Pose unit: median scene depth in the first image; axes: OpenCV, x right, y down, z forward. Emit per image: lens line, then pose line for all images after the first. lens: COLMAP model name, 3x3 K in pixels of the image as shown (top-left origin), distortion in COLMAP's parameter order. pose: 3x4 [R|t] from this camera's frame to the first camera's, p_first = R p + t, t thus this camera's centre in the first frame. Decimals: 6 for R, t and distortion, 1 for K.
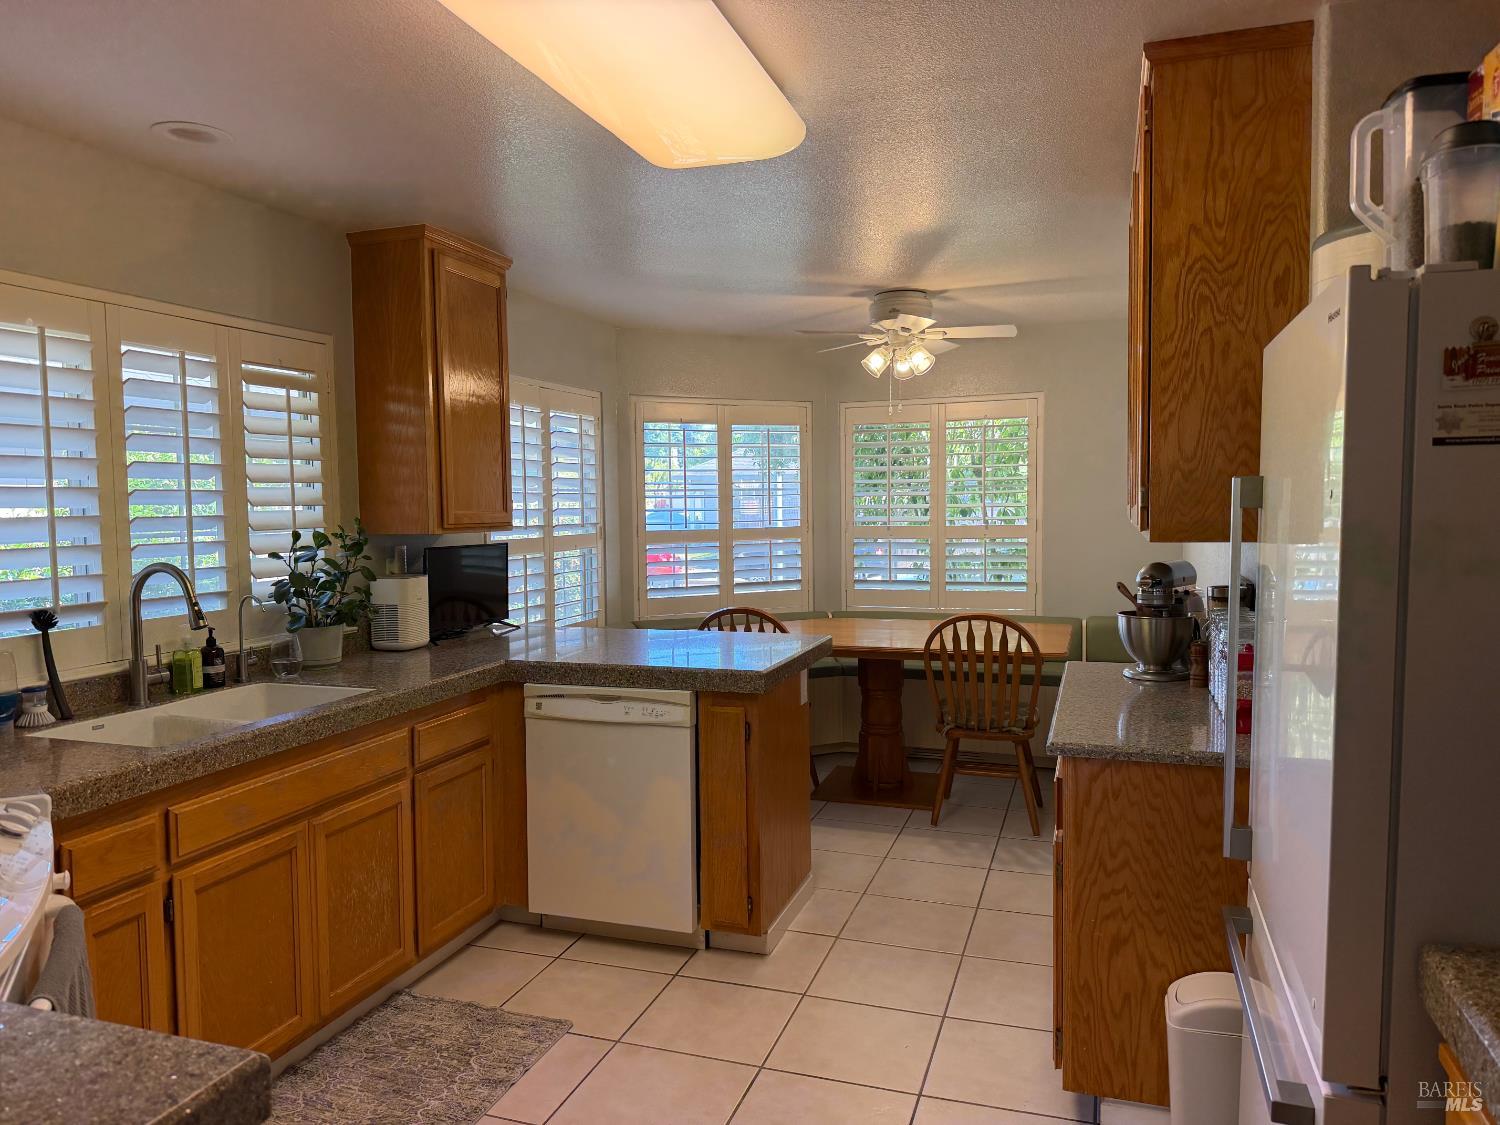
lens RADIAL K [[1039.7, 0, 750.0], [0, 1039.7, 562.5], [0, 0, 1]] dist [-0.000015, -0.002481]
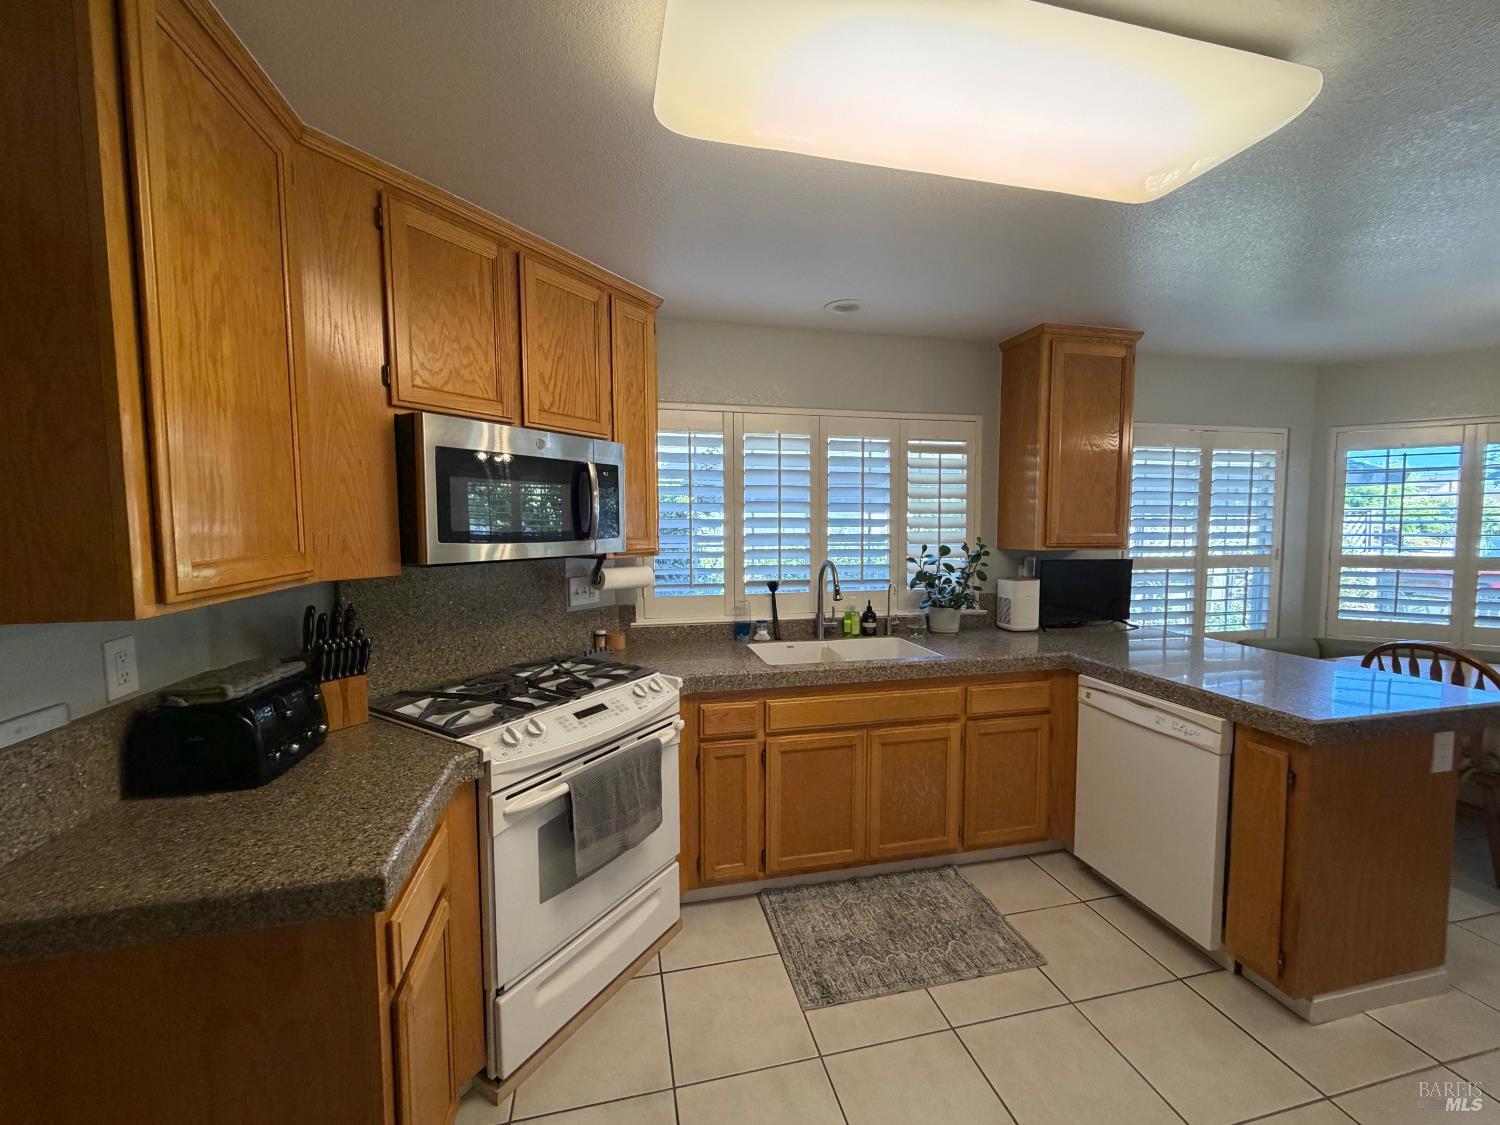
lens RADIAL K [[597.0, 0, 750.0], [0, 597.0, 562.5], [0, 0, 1]] dist [0.001358, -0.002880]
pose [[0.522855, 0.068363, -0.849676, 0.184624], [-0.056602, 0.997363, 0.045414, -0.028975], [0.850540, 0.024349, 0.525346, 0.296988]]
